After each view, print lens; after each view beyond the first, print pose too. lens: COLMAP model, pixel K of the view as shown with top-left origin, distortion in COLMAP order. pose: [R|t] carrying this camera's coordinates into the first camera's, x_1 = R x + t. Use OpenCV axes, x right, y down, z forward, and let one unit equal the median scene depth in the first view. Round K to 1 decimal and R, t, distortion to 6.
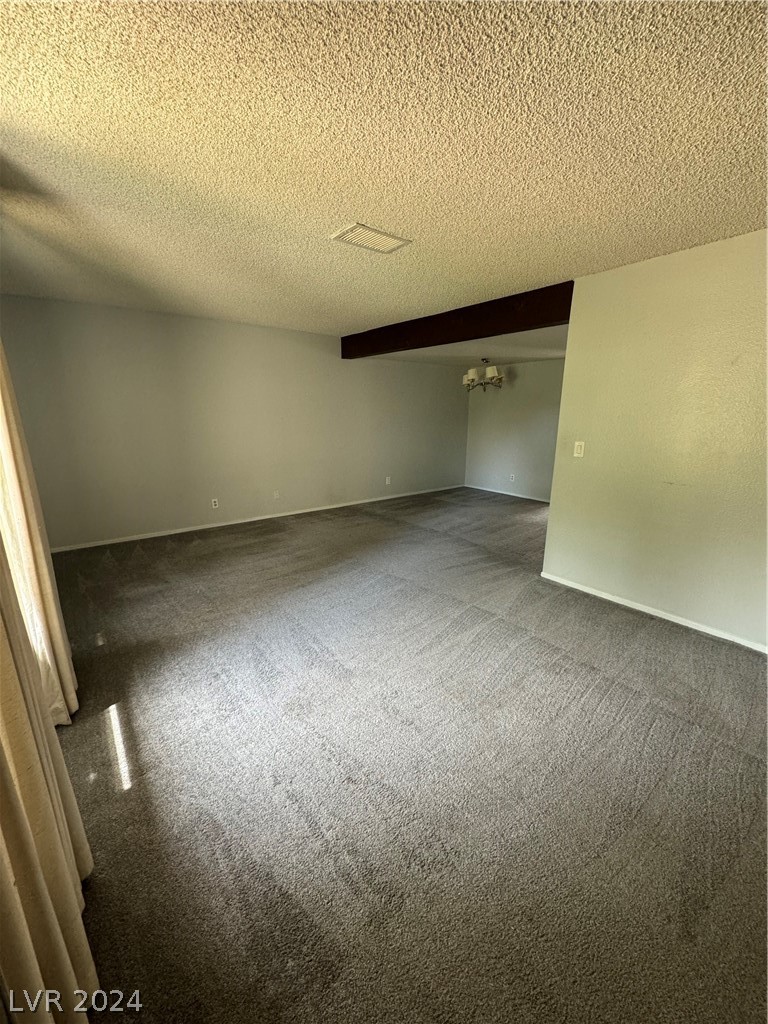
lens RADIAL K [[407.8, 0, 385.6], [0, 407.8, 511.7], [0, 0, 1]] dist [-0.001470, -0.000286]
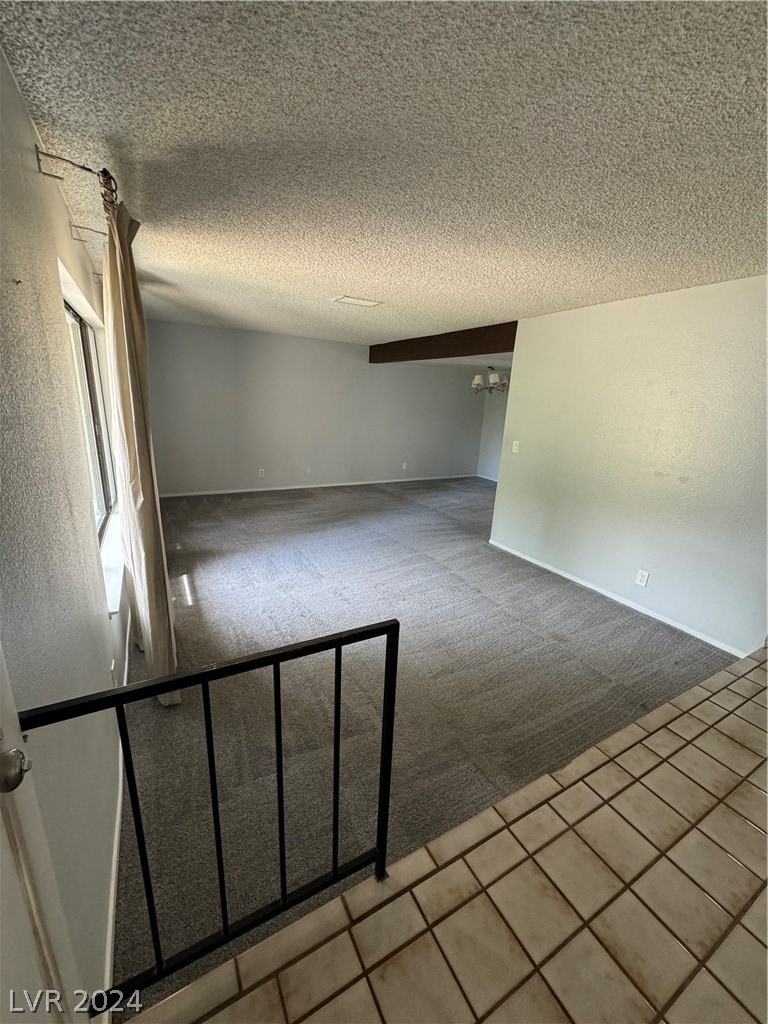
lens RADIAL K [[407.8, 0, 384.1], [0, 407.8, 512.1], [0, 0, 1]] dist [-0.001470, -0.000286]
pose [[0.987450, 0.082715, -0.134542, 0.238481], [-0.079189, 0.996366, 0.031359, 0.050827], [0.136647, -0.020311, 0.990412, -0.374233]]
